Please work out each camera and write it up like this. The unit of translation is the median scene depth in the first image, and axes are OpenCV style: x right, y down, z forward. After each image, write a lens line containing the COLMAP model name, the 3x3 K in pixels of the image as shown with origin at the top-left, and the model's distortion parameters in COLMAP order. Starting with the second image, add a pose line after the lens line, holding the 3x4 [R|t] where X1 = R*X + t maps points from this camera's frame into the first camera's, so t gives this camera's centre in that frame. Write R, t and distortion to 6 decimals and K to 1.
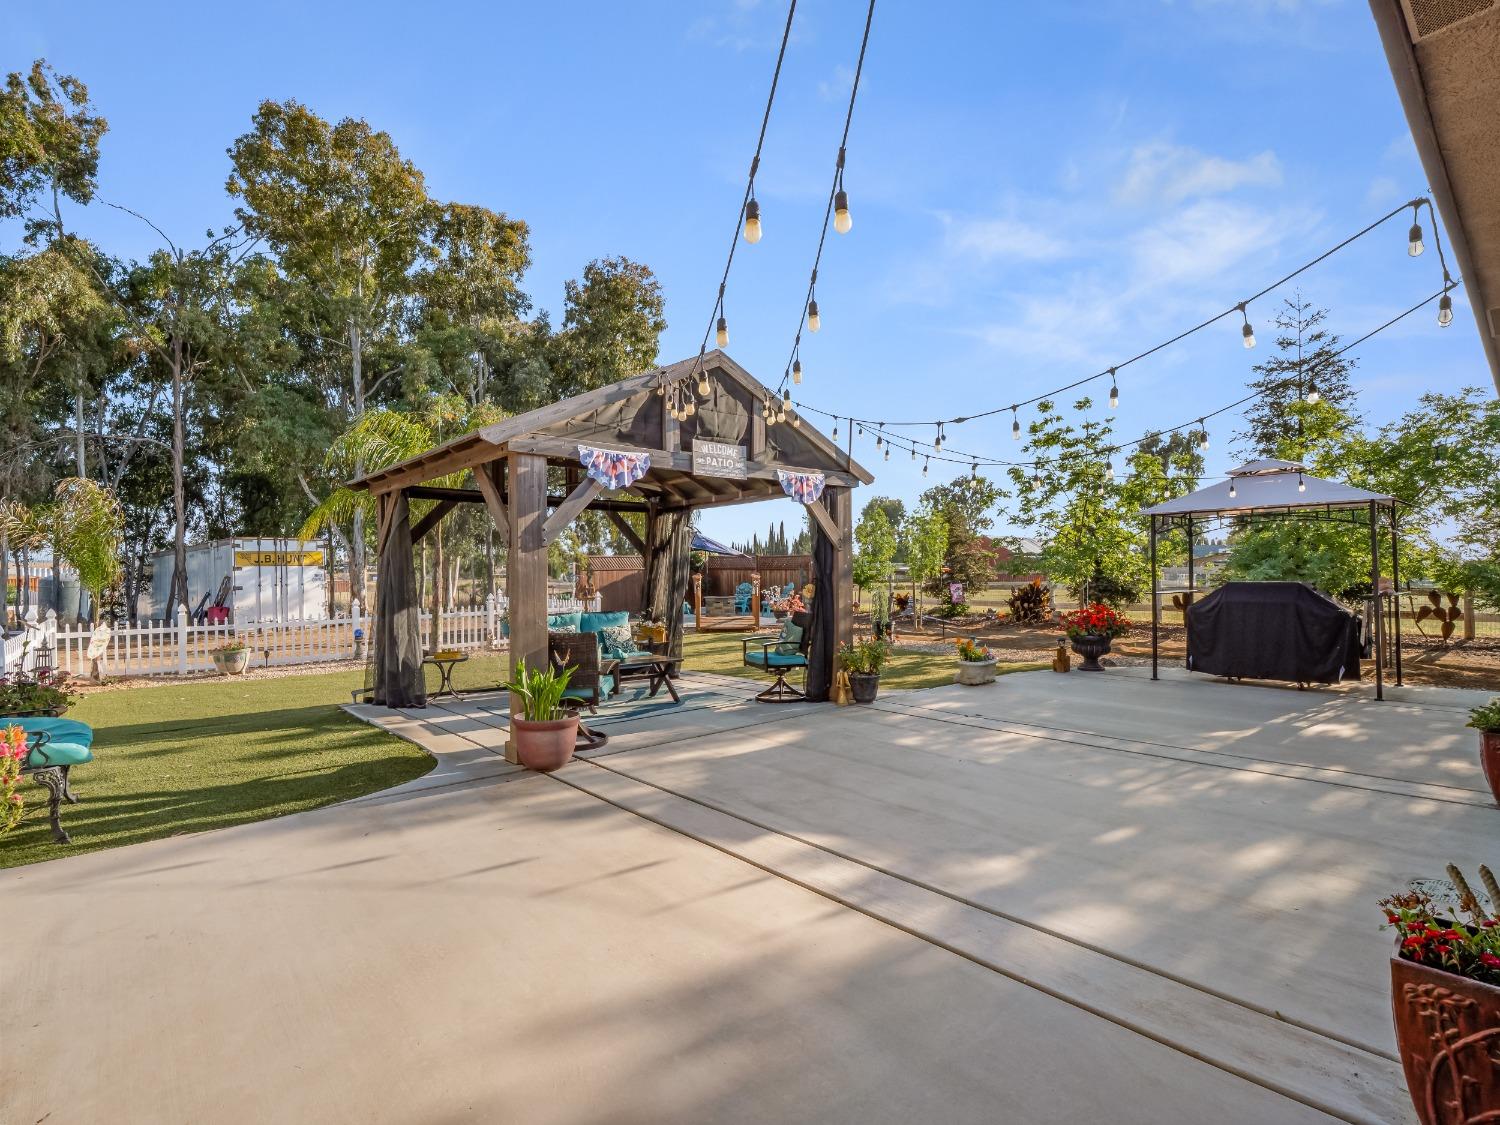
lens RADIAL K [[729.4, 0, 747.9], [0, 729.4, 559.1], [0, 0, 1]] dist [-0.001225, -0.010867]
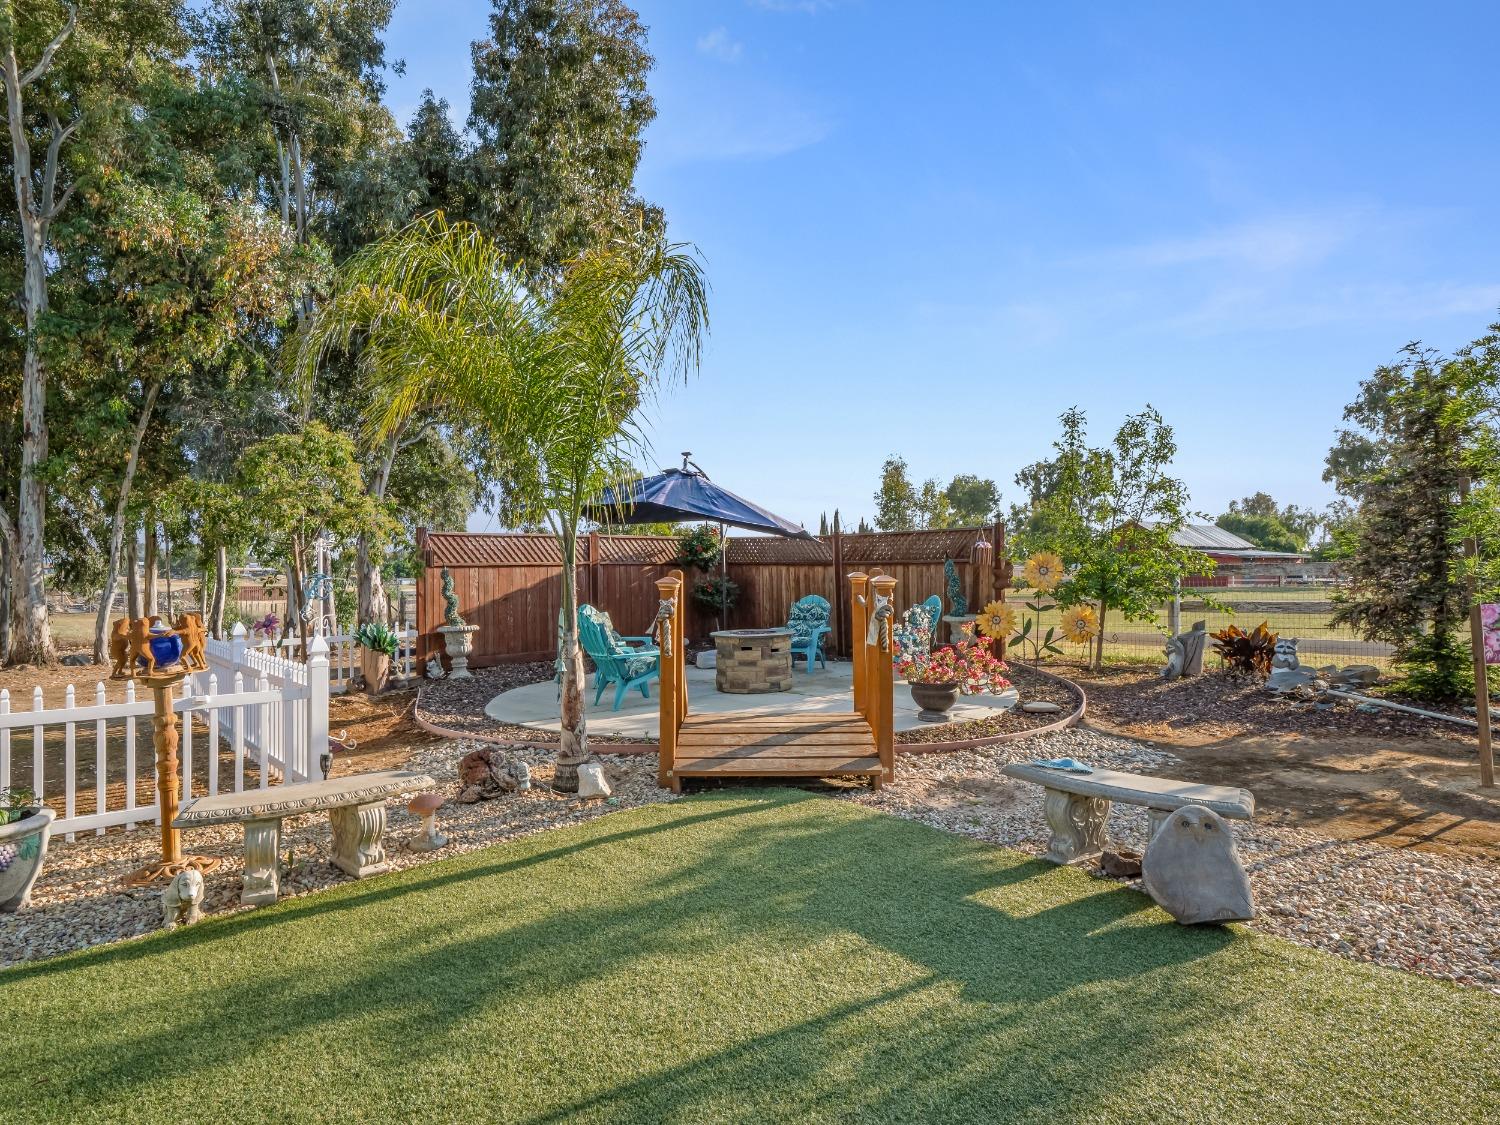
lens RADIAL K [[886.3, 0, 750.0], [0, 886.3, 562.5], [0, 0, 1]] dist [0.000892, 0.000108]
pose [[0.998914, -0.001263, -0.046573, -0.012090], [0.001475, 0.999989, 0.004500, 0.008210], [0.046567, -0.004563, 0.998905, 0.354956]]
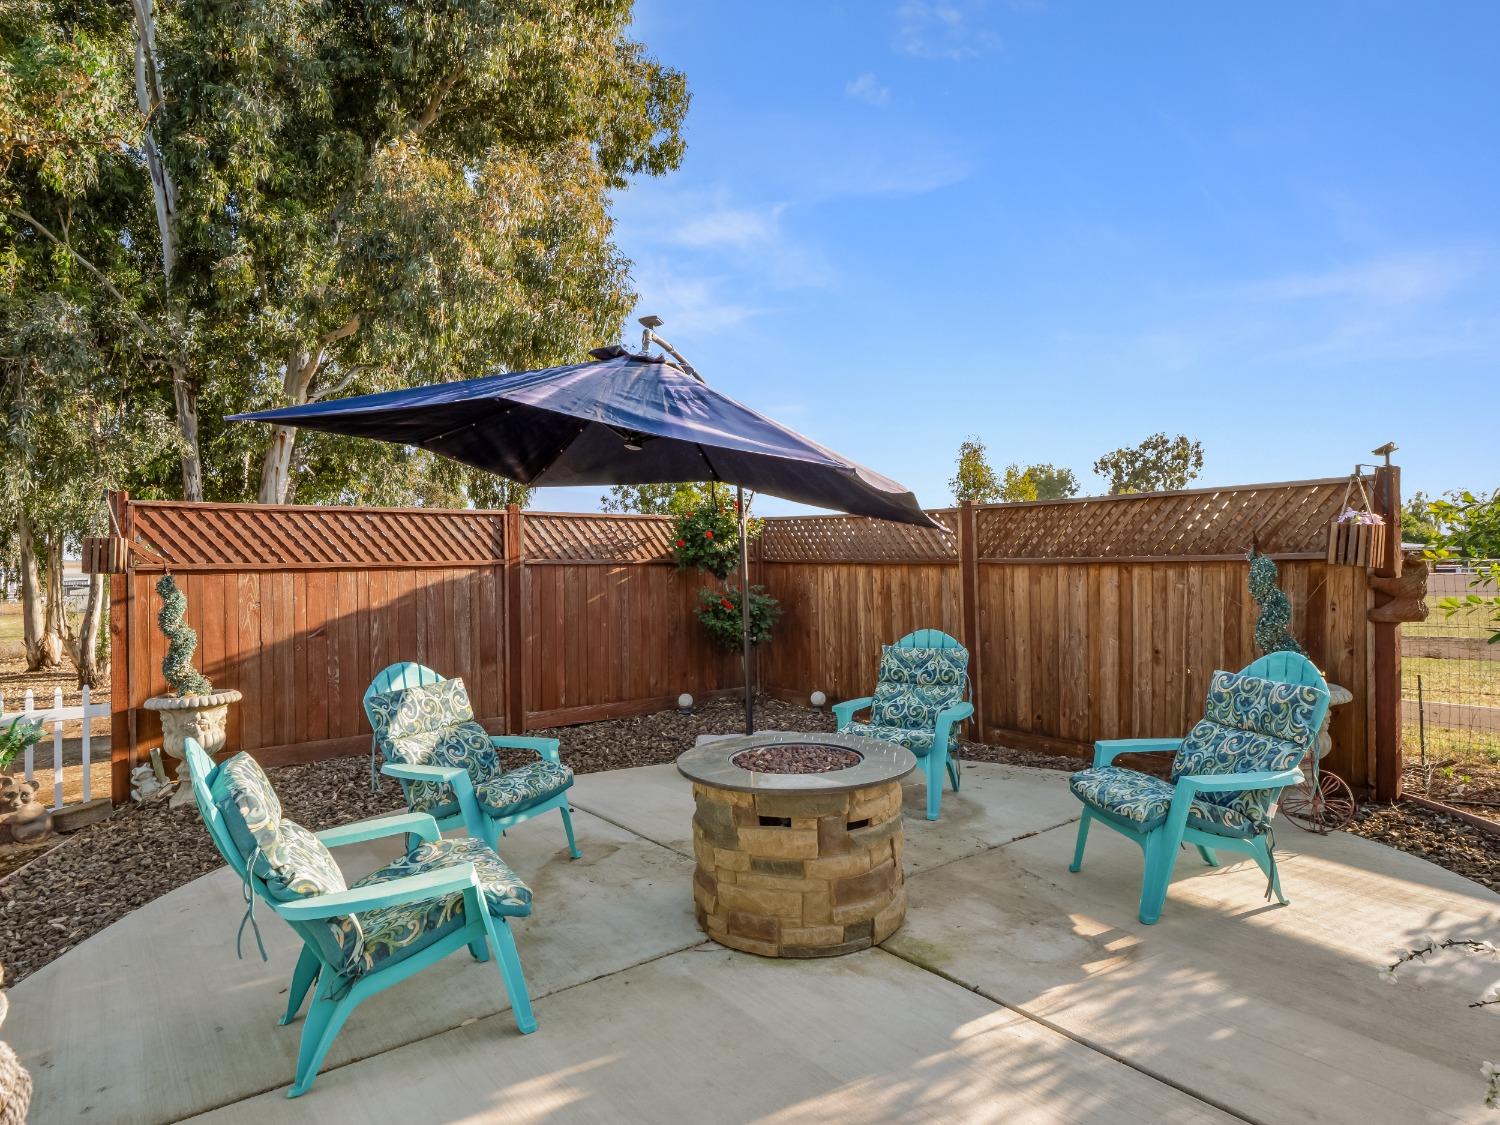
lens RADIAL K [[876.2, 0, 709.3], [0, 876.2, 535.8], [0, 0, 1]] dist [-0.000141, 0.000373]
pose [[0.986885, -0.007037, -0.161271, -0.018219], [0.003919, 0.999799, -0.019643, 0.008013], [0.161376, 0.018754, 0.986715, 0.554816]]
